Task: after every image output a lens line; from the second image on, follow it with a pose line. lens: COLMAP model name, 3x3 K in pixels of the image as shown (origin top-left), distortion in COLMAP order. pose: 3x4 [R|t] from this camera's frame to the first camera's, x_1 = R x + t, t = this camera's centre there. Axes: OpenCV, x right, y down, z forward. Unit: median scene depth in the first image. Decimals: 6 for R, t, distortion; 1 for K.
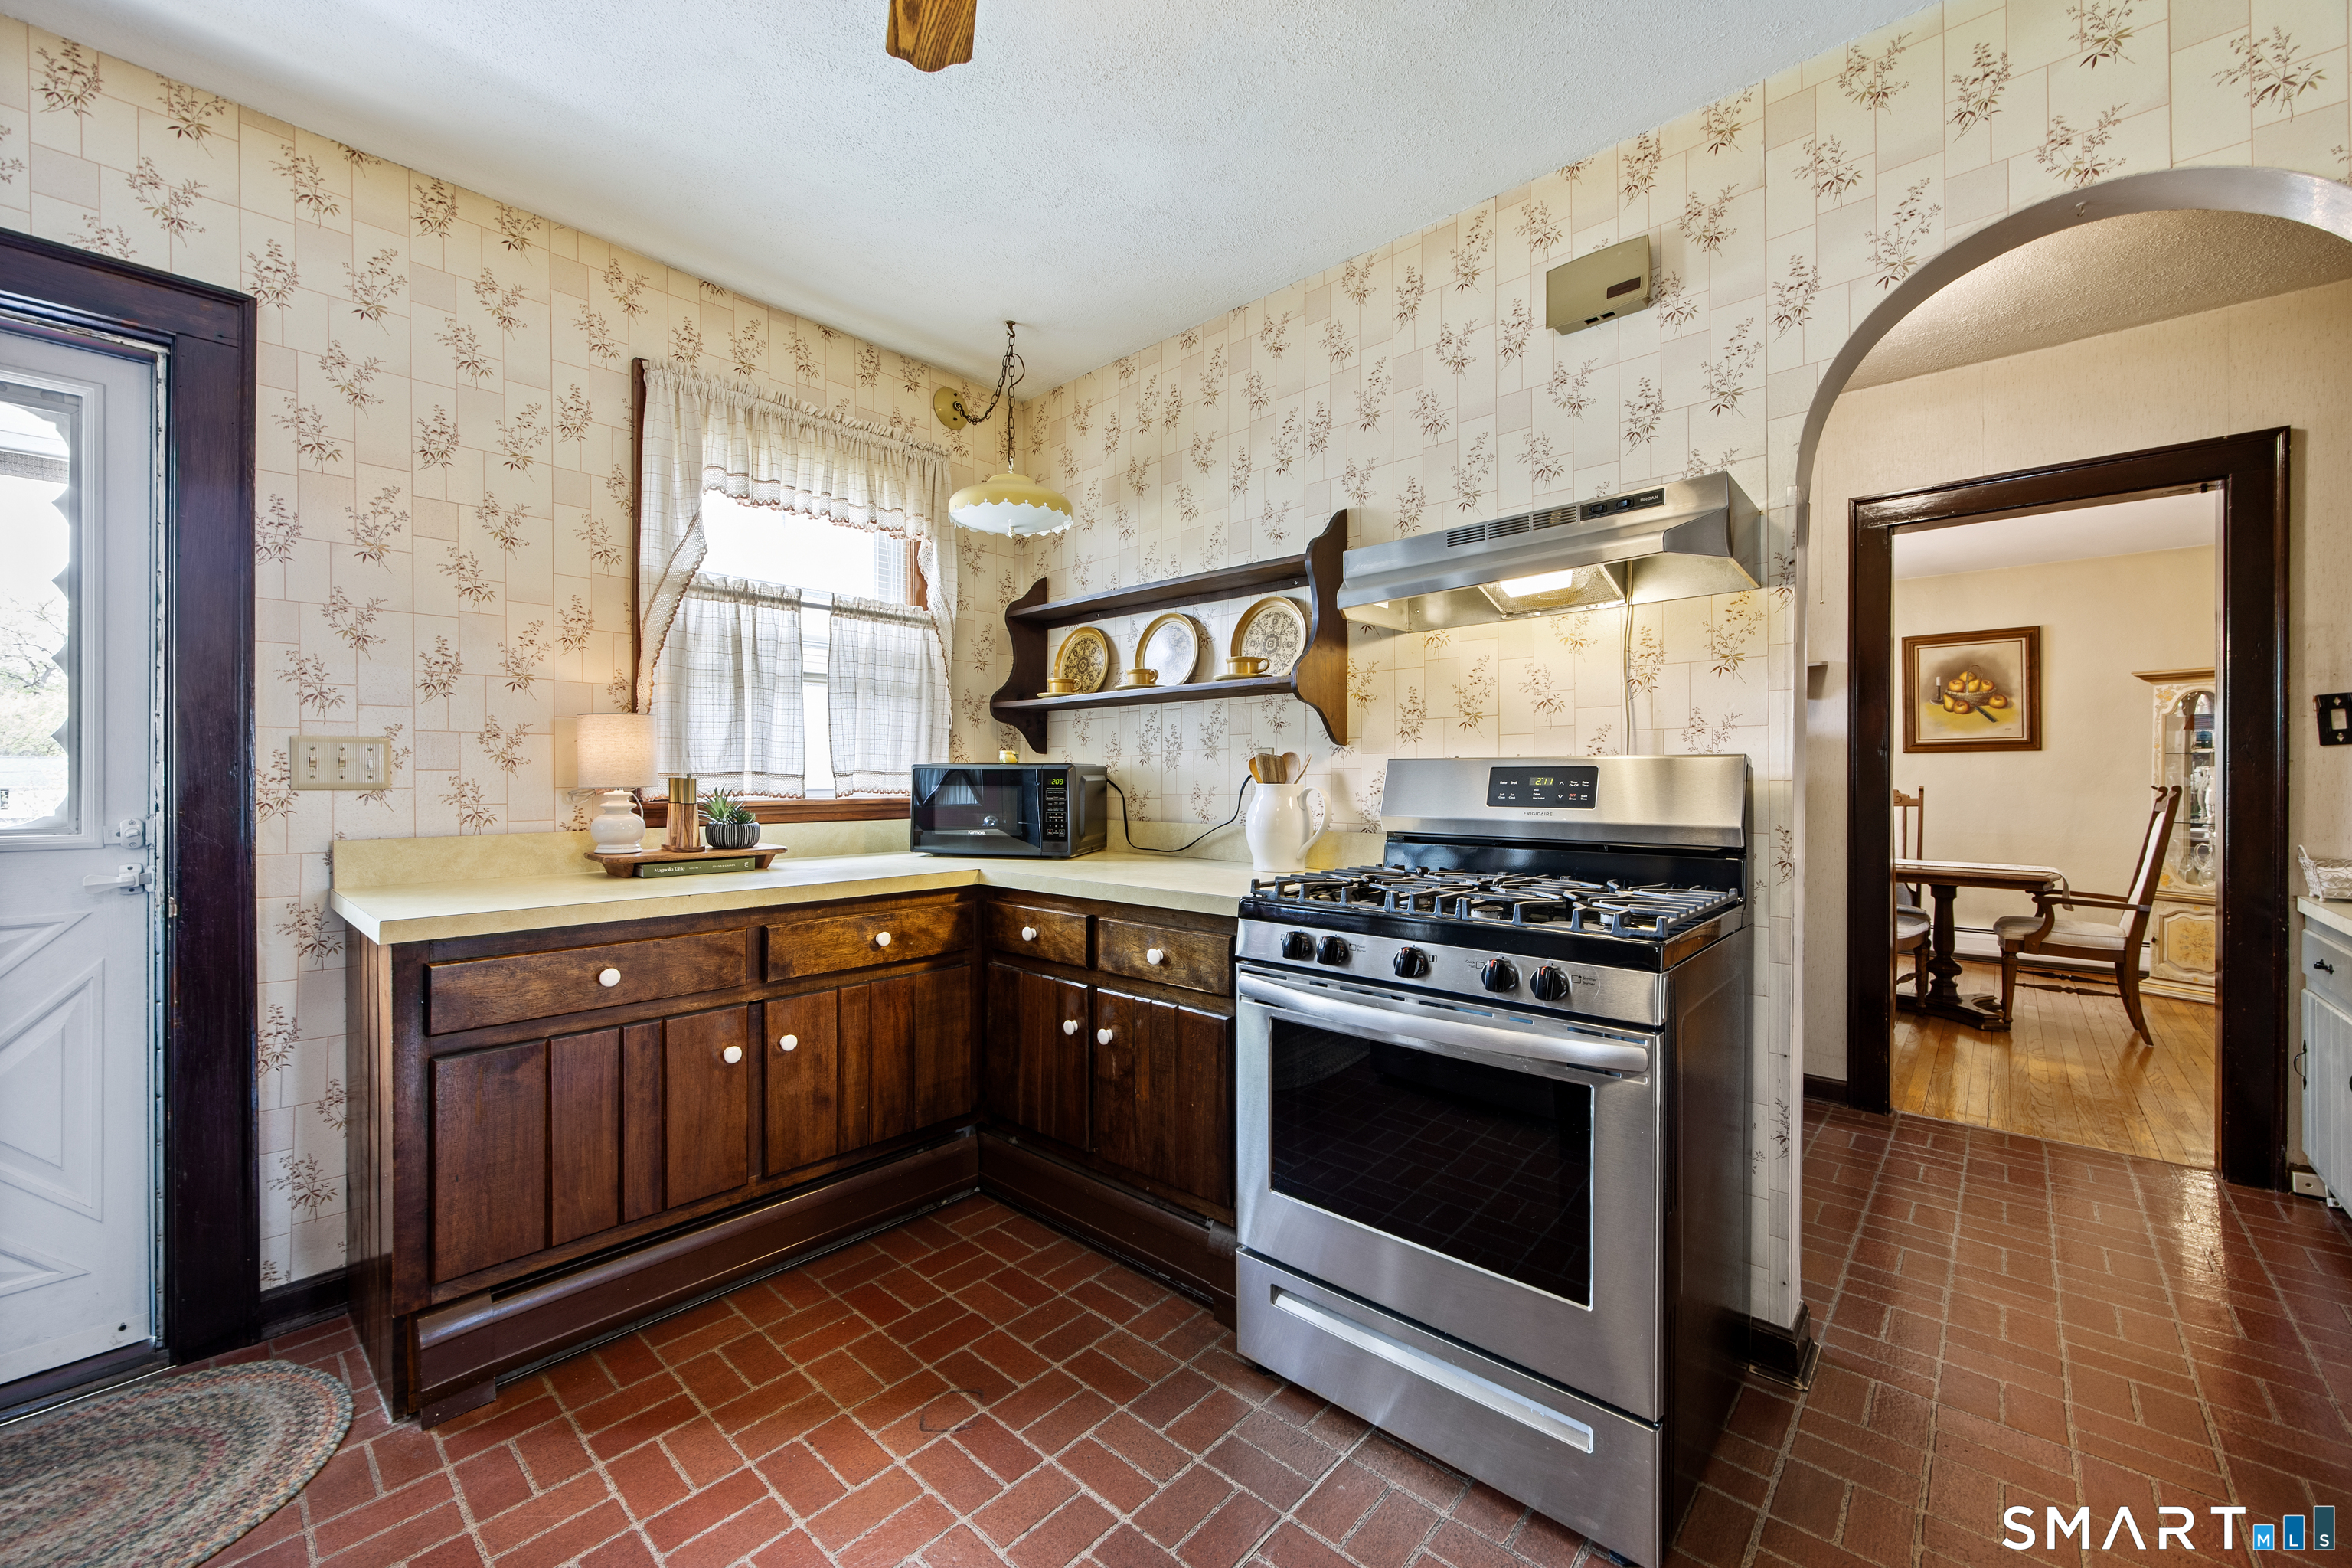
lens RADIAL K [[916.4, 0, 1167.0], [0, 916.4, 788.6], [0, 0, 1]] dist [0.000092, -0.000330]
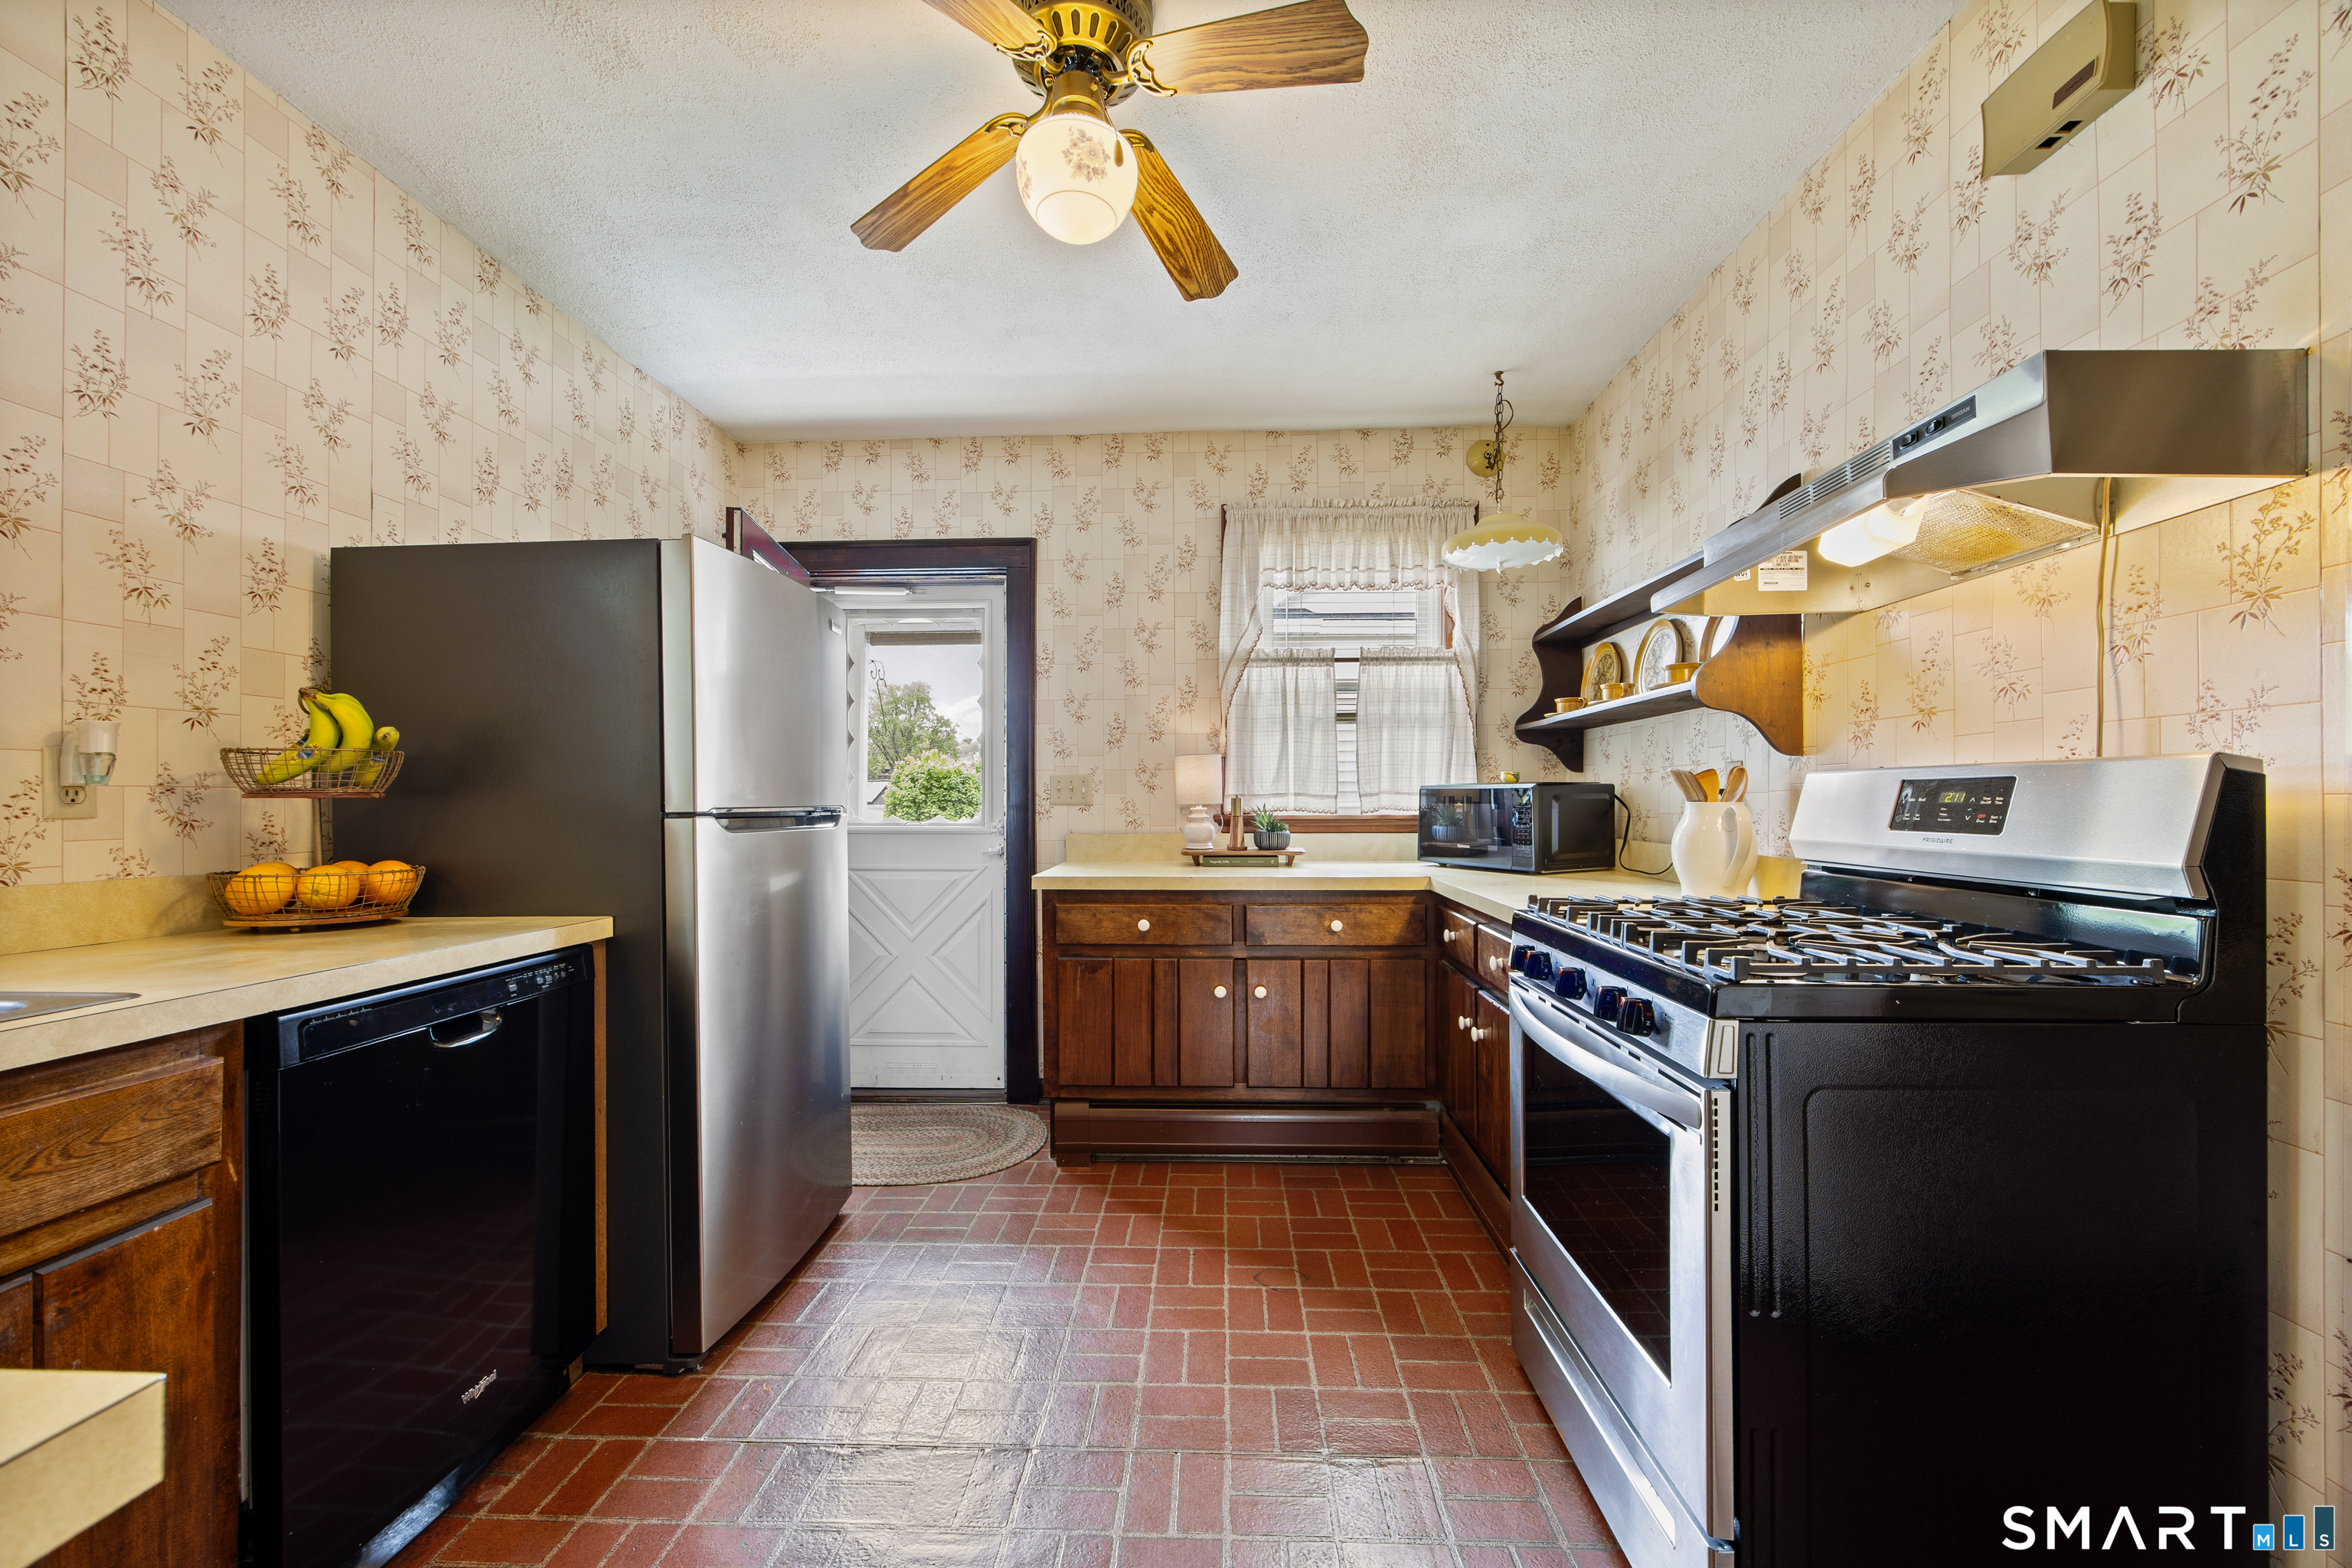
lens RADIAL K [[916.4, 0, 1190.1], [0, 916.4, 810.0], [0, 0, 1]] dist [0.000092, -0.000330]
pose [[0.645622, 0.006613, -0.763629, 0.523289], [-0.006303, 0.999975, 0.003330, 0.003472], [0.763631, 0.002663, 0.645647, 0.038631]]
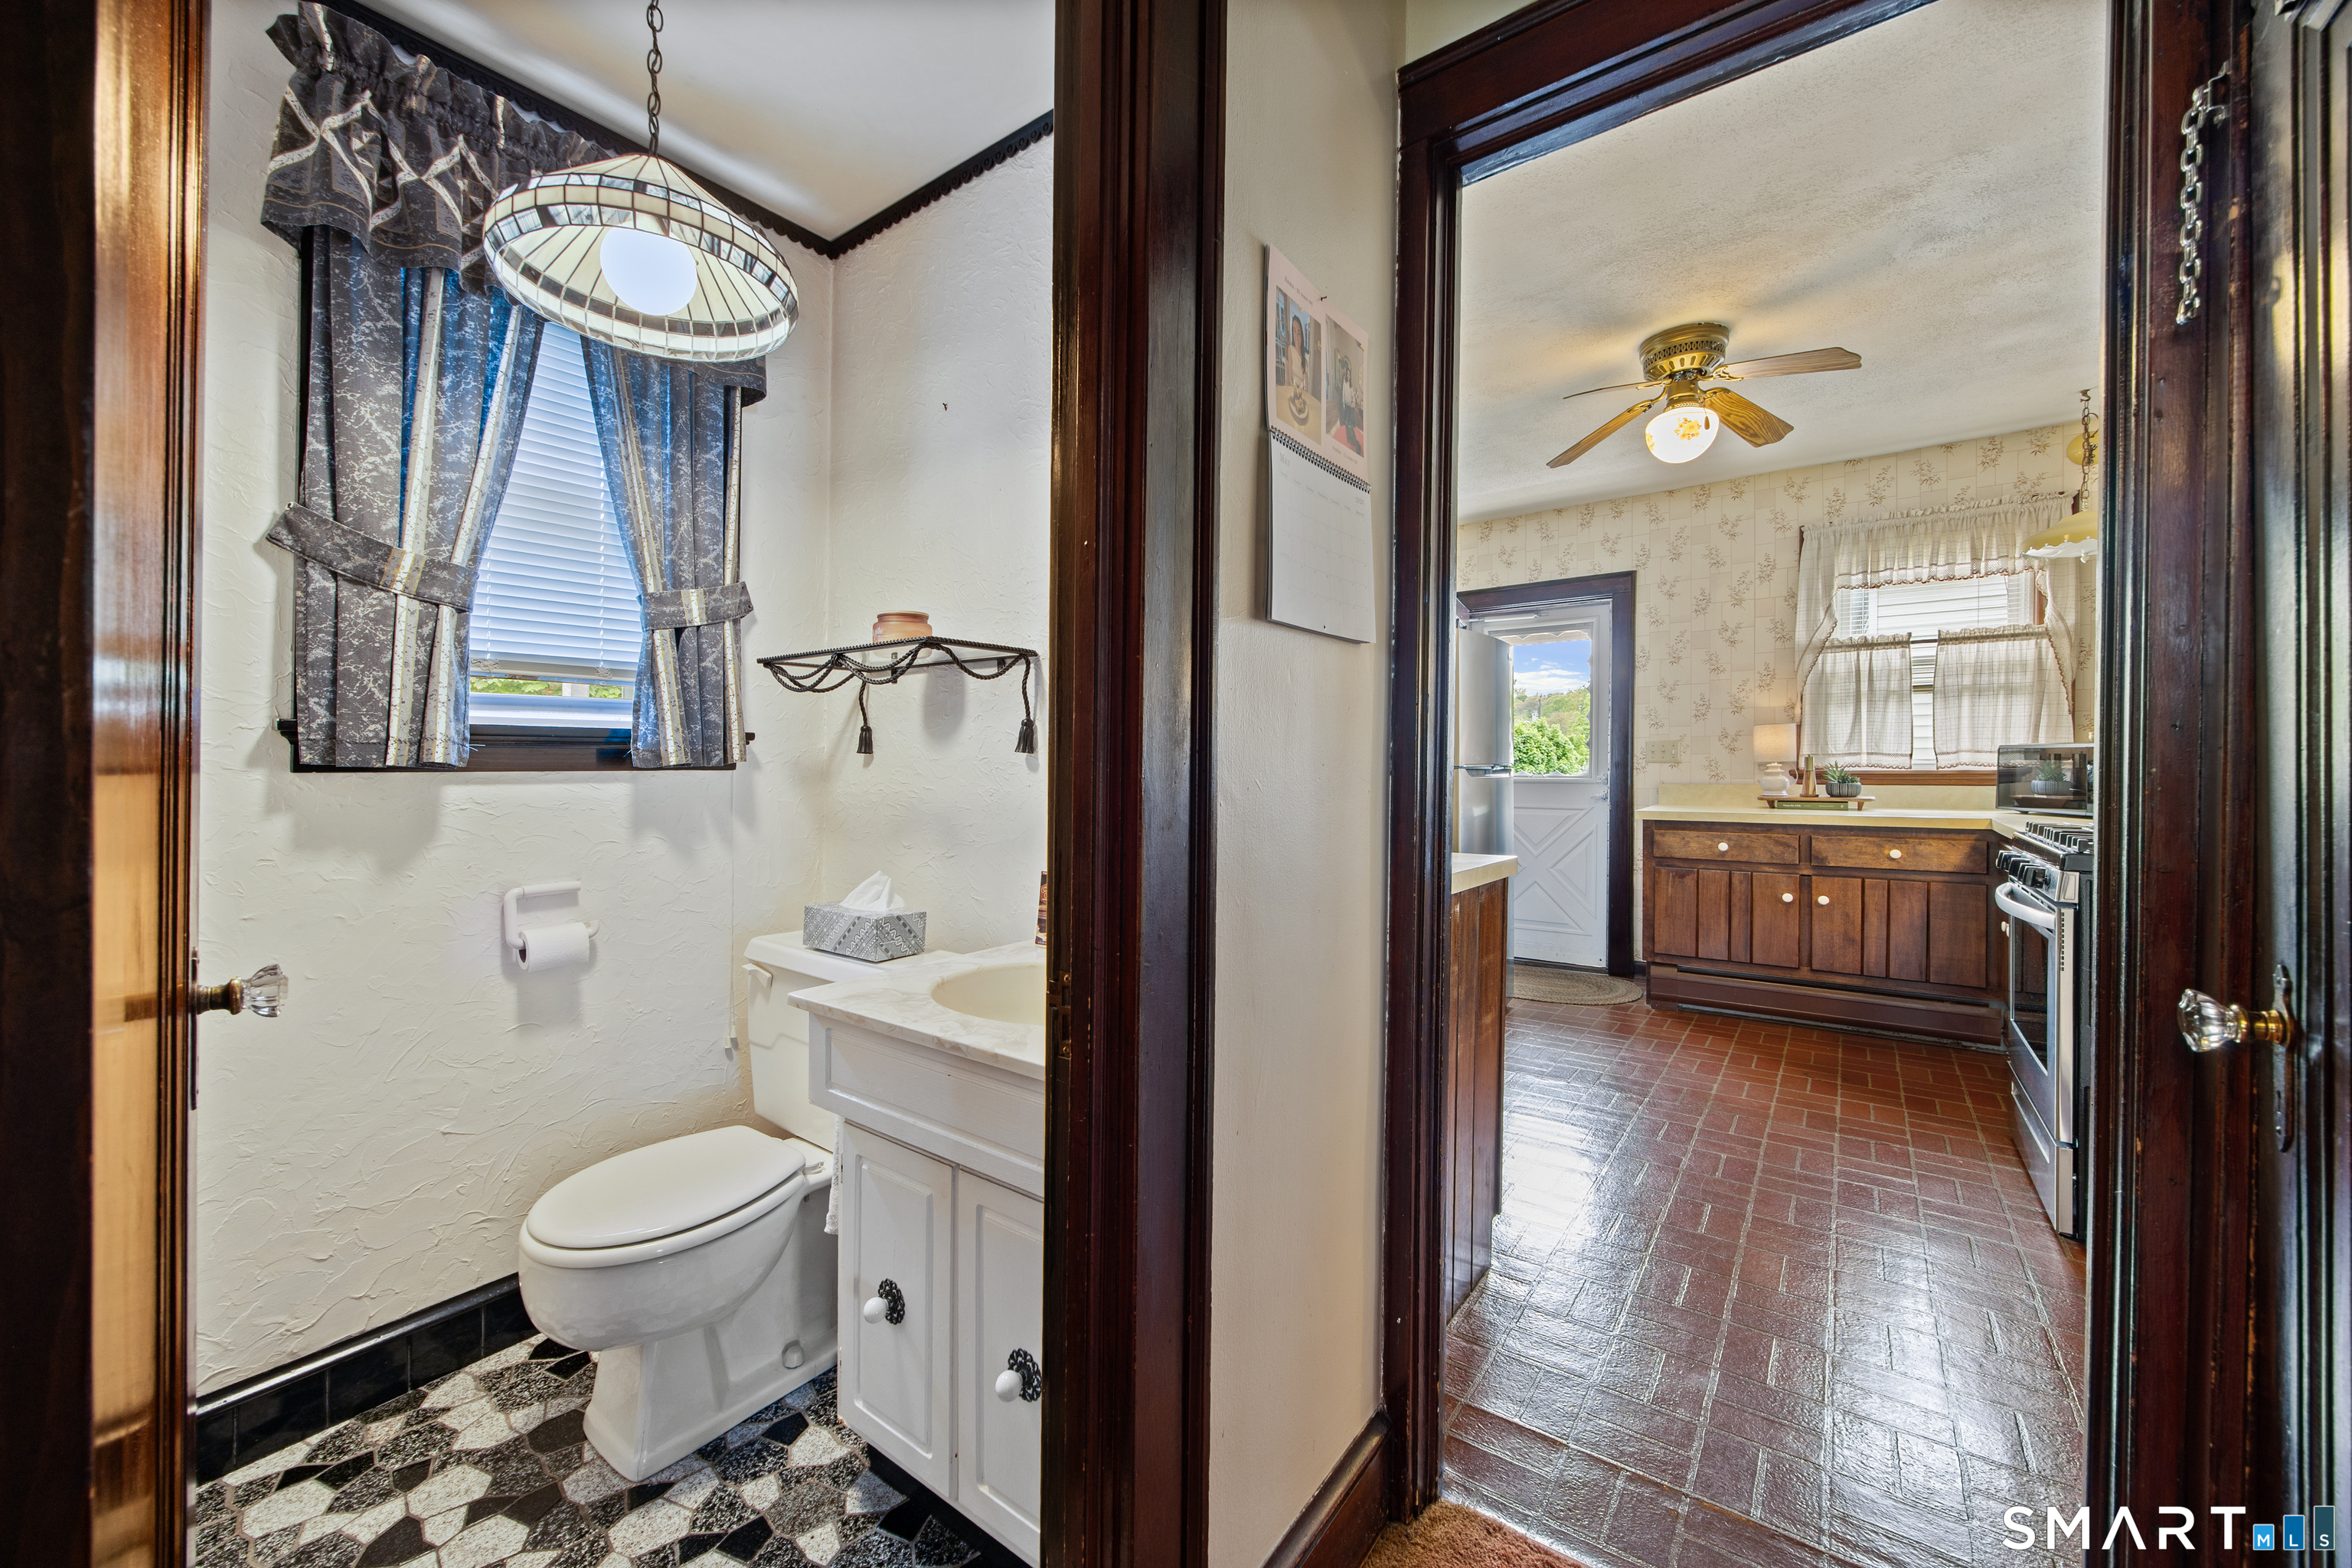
lens RADIAL K [[916.4, 0, 1158.2], [0, 916.4, 784.4], [0, 0, 1]] dist [0.000092, -0.000330]
pose [[0.087042, 0.023085, -0.995937, 1.221697], [-0.004006, 0.999732, 0.022823, 0.007702], [0.996197, 0.002003, 0.087111, -0.463146]]
